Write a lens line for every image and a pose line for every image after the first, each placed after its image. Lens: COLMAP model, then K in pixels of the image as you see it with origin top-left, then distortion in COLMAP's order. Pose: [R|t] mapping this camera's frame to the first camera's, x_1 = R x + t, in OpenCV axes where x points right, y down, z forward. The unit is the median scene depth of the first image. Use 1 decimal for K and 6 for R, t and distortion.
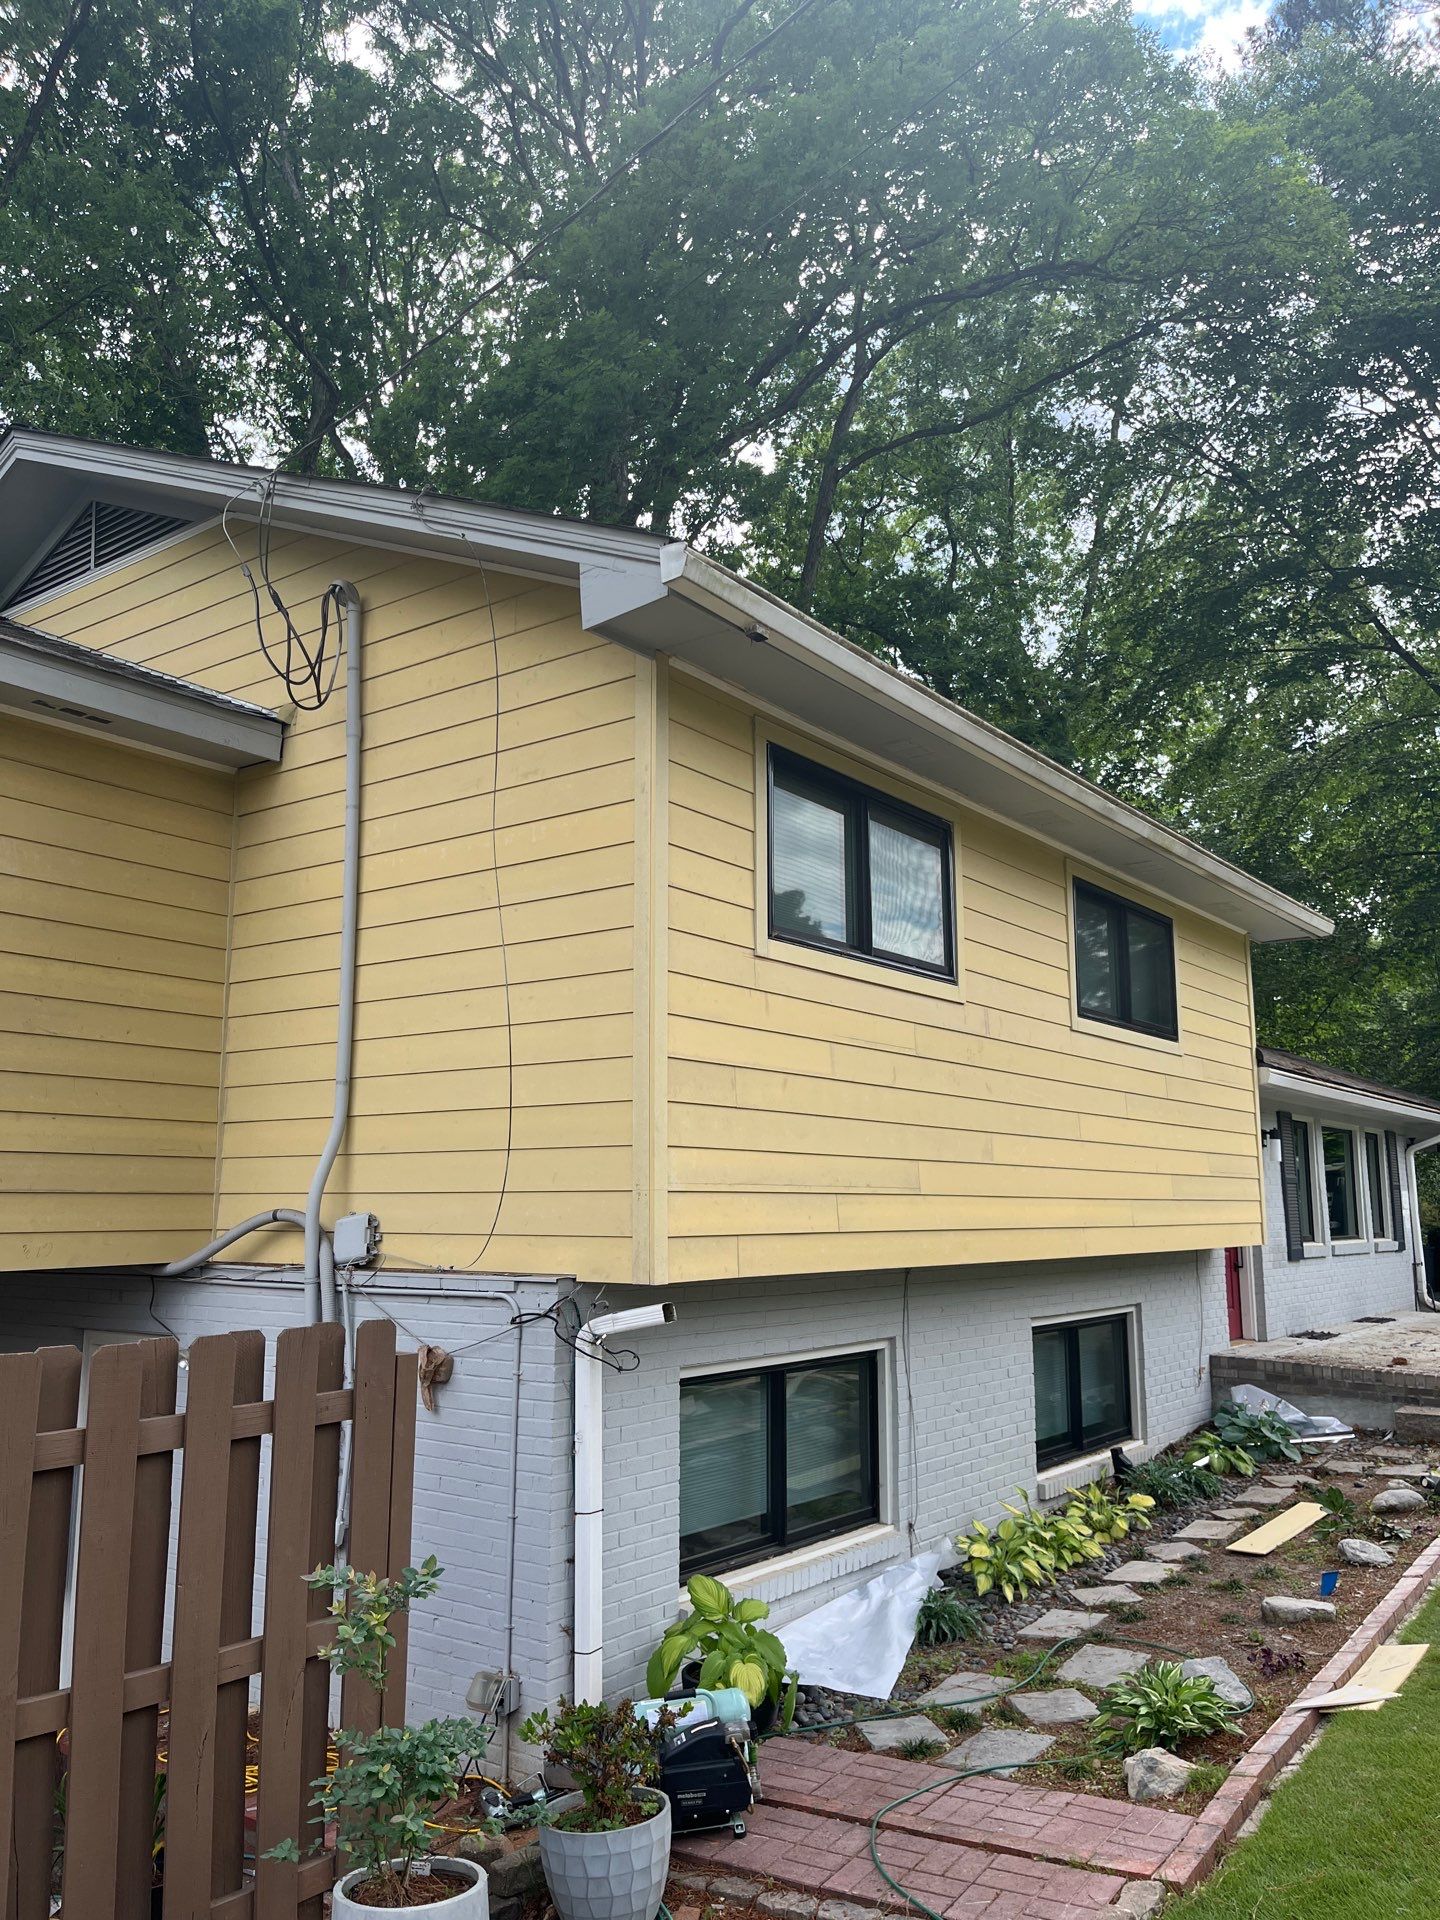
lens RADIAL K [[1439.2, 0, 711.9], [0, 1439.2, 968.1], [0, 0, 1]] dist [0.053002, -0.073416]
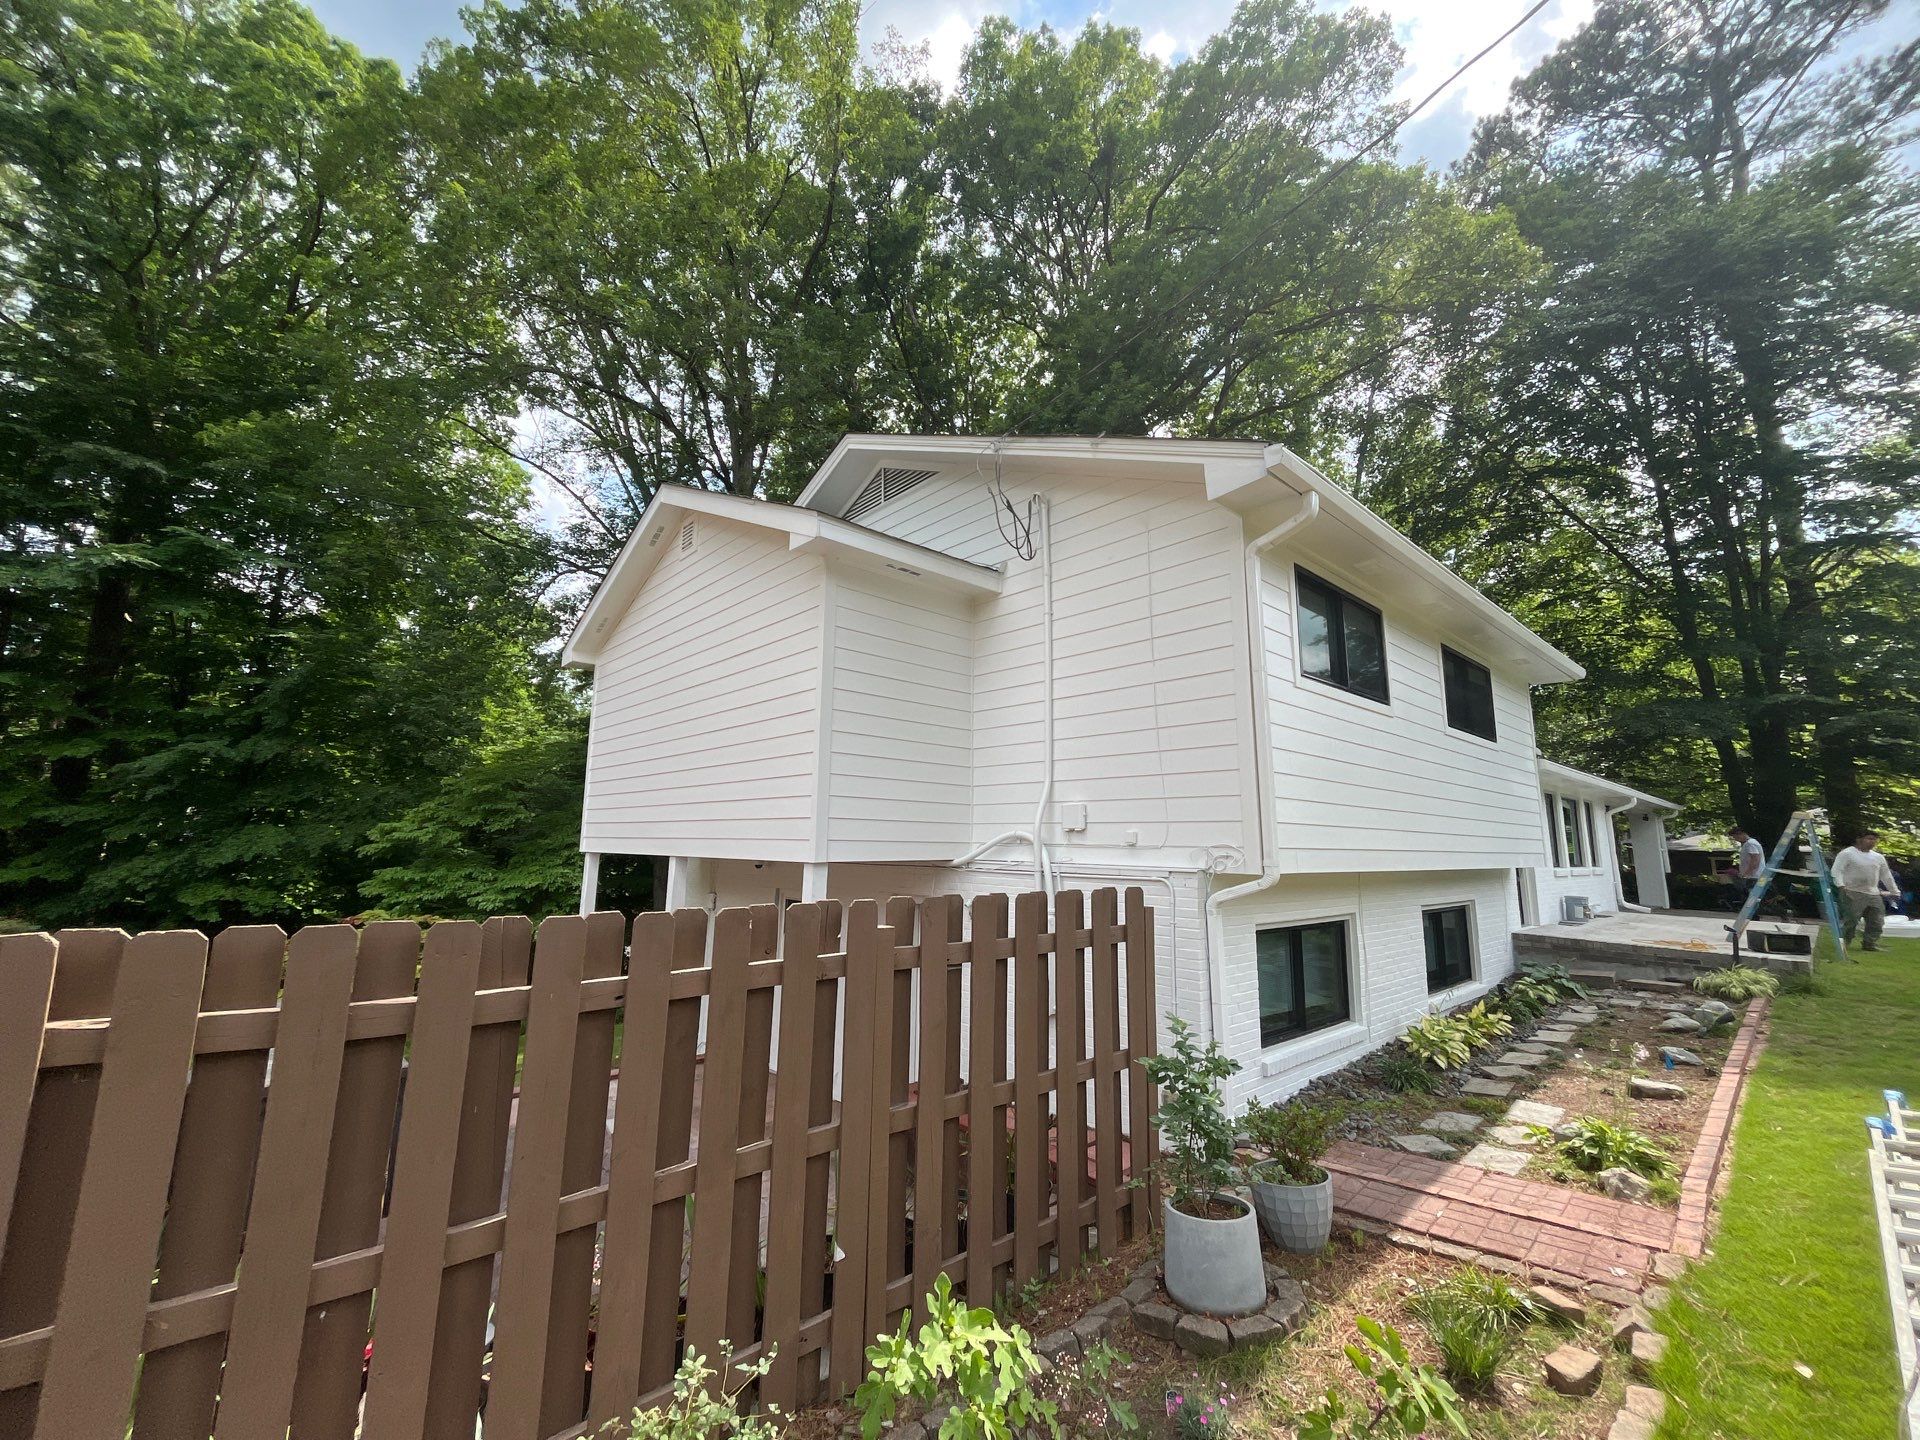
lens RADIAL K [[763.8, 0, 961.4], [0, 763.8, 719.1], [0, 0, 1]] dist [-0.001230, -0.000196]
pose [[0.981795, -0.015152, -0.189339, -0.180015], [0.014417, 0.999882, -0.005260, 0.026895], [0.189396, 0.002434, 0.981898, 0.026345]]
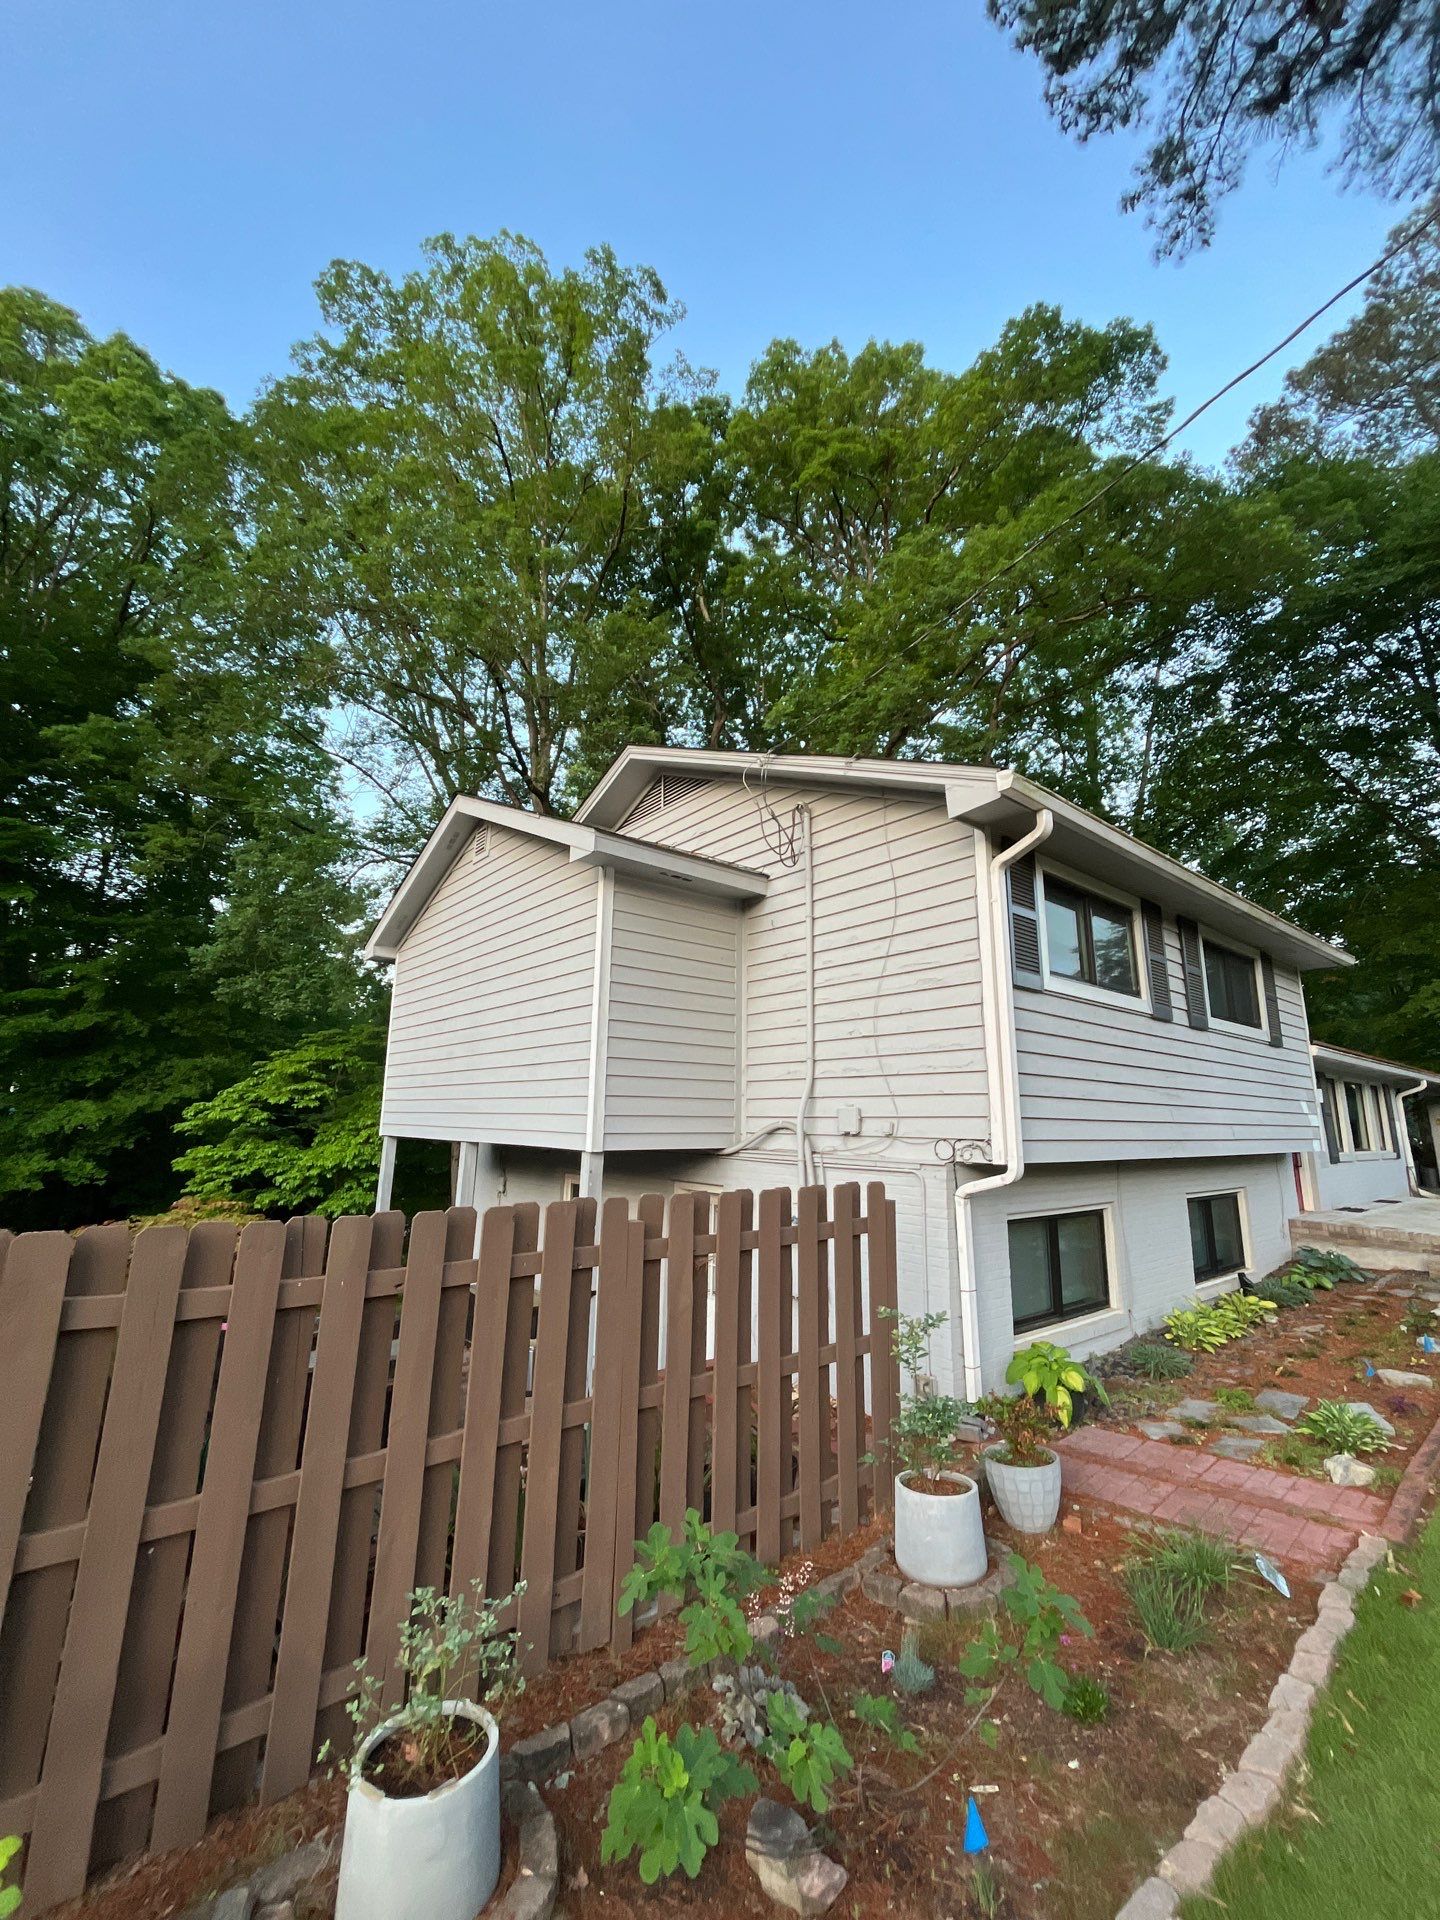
lens RADIAL K [[766.3, 0, 727.5], [0, 766.3, 952.5], [0, 0, 1]] dist [-0.002898, 0.000137]
pose [[0.972358, -0.034436, -0.230942, -0.120986], [0.021692, 0.998110, -0.057498, -0.004588], [0.232485, 0.050899, 0.971267, -0.036048]]
